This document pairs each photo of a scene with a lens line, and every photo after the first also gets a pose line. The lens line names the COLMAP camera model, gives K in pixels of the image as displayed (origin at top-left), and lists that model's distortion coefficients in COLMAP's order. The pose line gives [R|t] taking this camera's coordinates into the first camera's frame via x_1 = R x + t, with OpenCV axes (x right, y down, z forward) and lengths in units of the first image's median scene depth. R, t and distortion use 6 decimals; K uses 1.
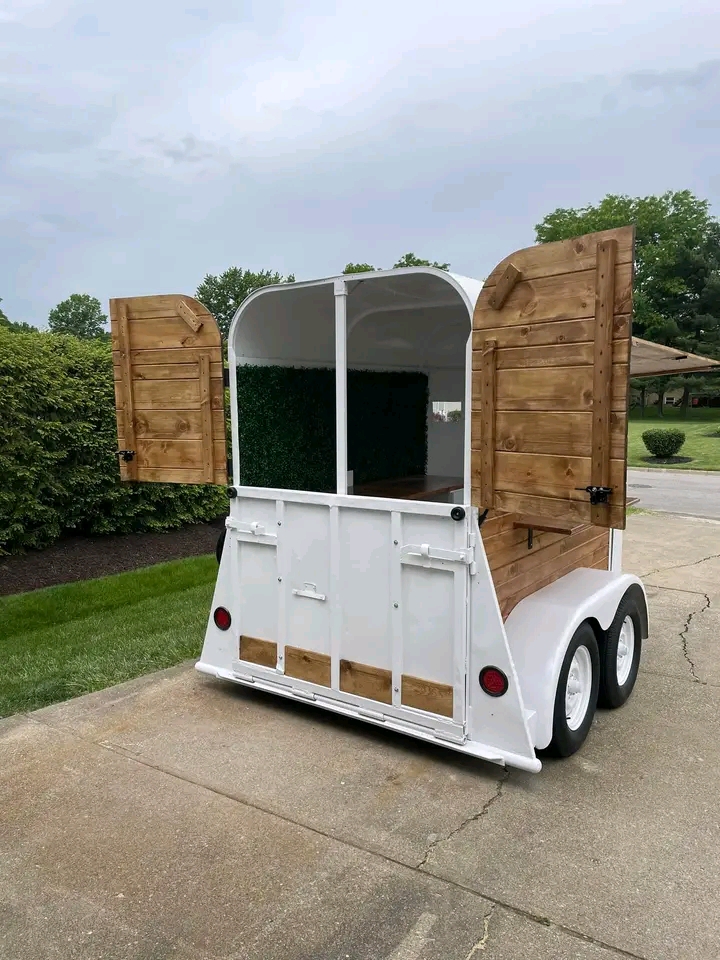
lens RADIAL K [[723.5, 0, 360.3], [0, 723.5, 475.7], [0, 0, 1]] dist [0.084589, -0.101016]
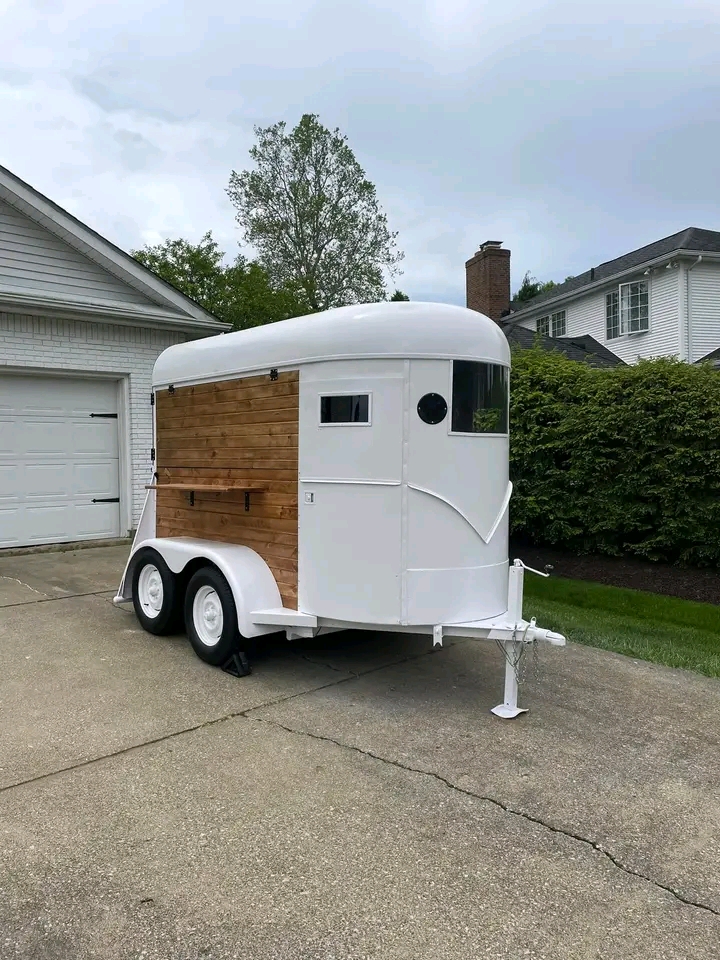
lens RADIAL K [[723.5, 0, 361.8], [0, 723.5, 470.0], [0, 0, 1]] dist [0.084589, -0.101016]
pose [[-0.217891, 0.016478, -0.975834, 1.537860], [-0.107566, 0.993361, 0.040792, -0.069100], [0.970027, 0.113854, -0.214672, 1.566785]]
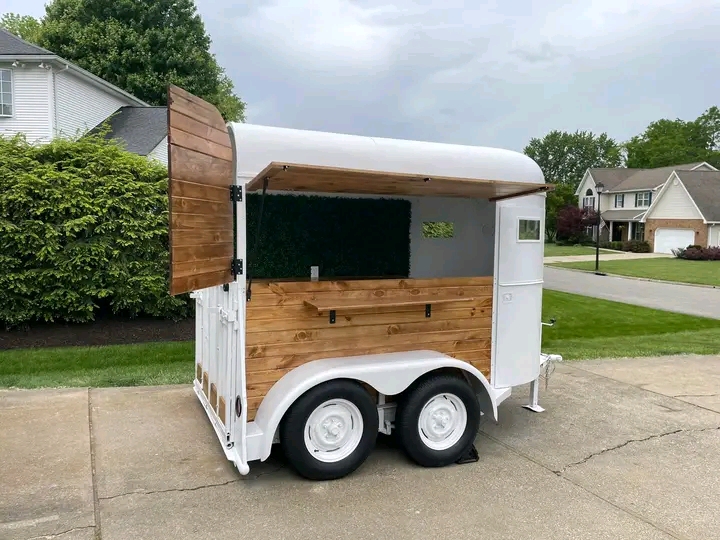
lens RADIAL K [[542.6, 0, 366.6], [0, 542.6, 264.0], [0, 0, 1]] dist [0.084589, -0.101016]
pose [[0.865876, 0.048440, -0.497908, 0.741419], [-0.071976, 0.997008, -0.028174, 0.013718], [0.495054, 0.060233, 0.866772, 0.144919]]
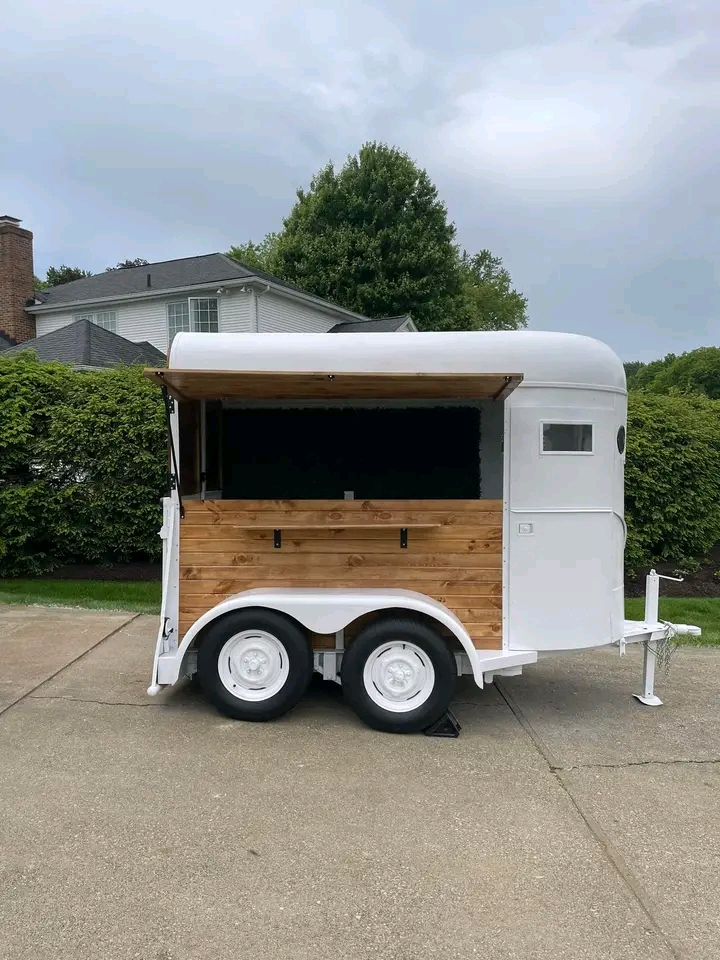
lens RADIAL K [[723.5, 0, 359.5], [0, 723.5, 485.4], [0, 0, 1]] dist [0.084589, -0.101016]
pose [[0.544709, 0.027941, -0.838159, 1.222196], [-0.092450, 0.995354, -0.026900, 0.017436], [0.833514, 0.092141, 0.544761, 0.434604]]
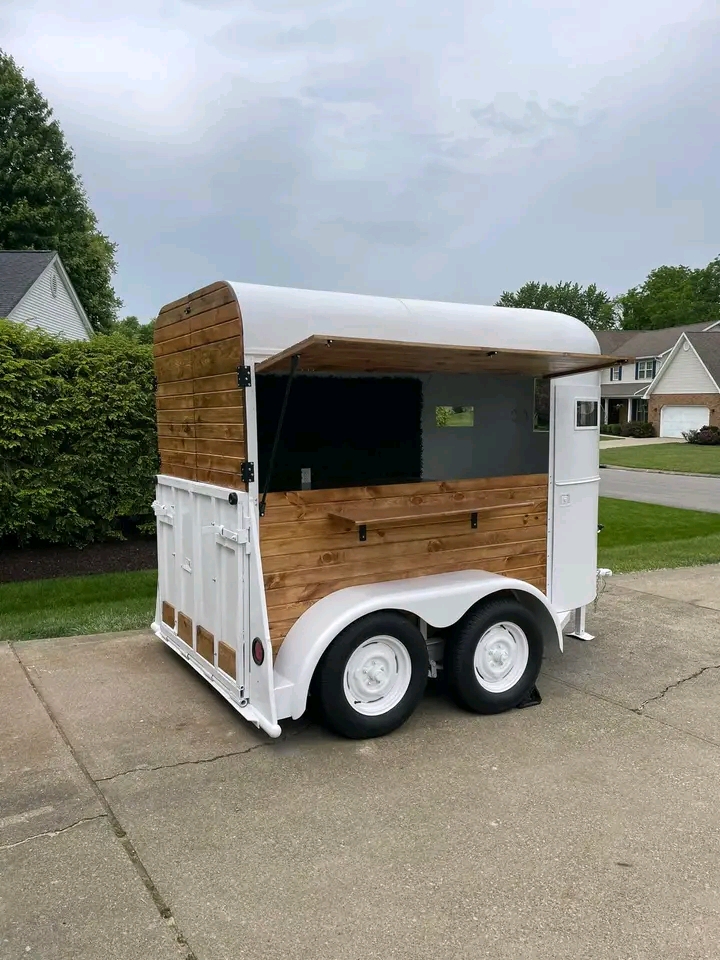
lens RADIAL K [[723.5, 0, 363.5], [0, 723.5, 486.0], [0, 0, 1]] dist [0.084589, -0.101016]
pose [[0.914428, 0.034423, -0.403283, 0.617953], [-0.037772, 0.999286, -0.000351, 0.020511], [0.402983, 0.015554, 0.915075, 0.040558]]
